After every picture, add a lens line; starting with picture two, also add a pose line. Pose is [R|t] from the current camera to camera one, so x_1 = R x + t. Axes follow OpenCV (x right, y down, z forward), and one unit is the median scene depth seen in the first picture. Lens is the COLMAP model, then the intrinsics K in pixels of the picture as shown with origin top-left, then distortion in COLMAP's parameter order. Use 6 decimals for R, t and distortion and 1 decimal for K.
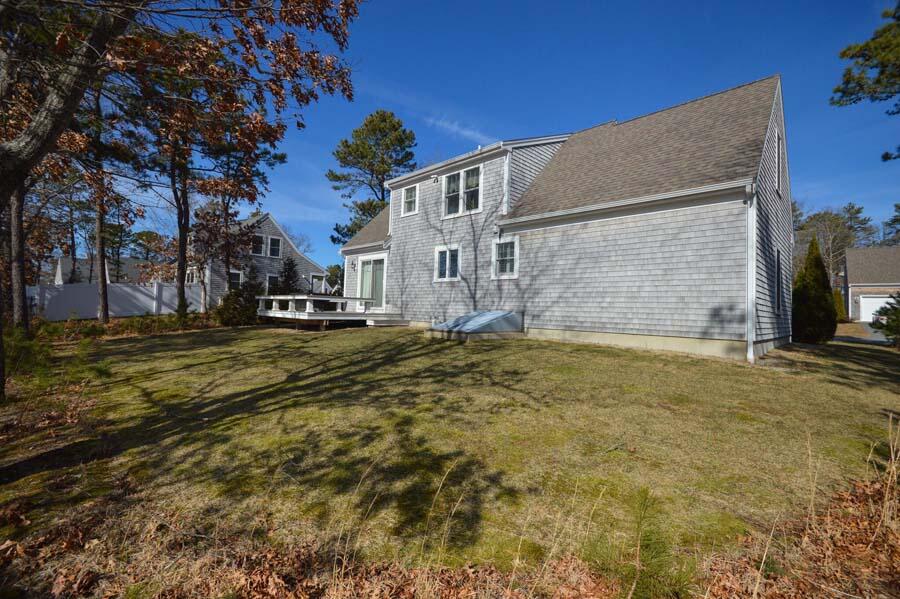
lens RADIAL K [[397.5, 0, 450.0], [0, 397.5, 299.5], [0, 0, 1]] dist [0.001048, 0.000245]
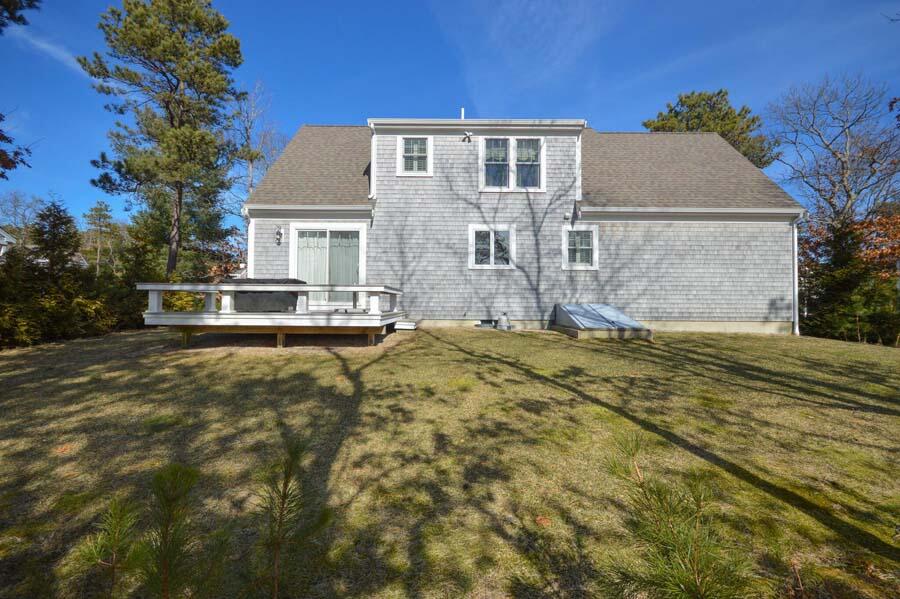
lens RADIAL K [[397.5, 0, 450.0], [0, 397.5, 299.5], [0, 0, 1]] dist [0.001048, 0.000245]
pose [[0.710550, -0.016844, 0.703445, -0.723256], [-0.004837, 0.999573, 0.028821, -0.007241], [-0.703630, -0.023881, 0.710165, 0.538875]]
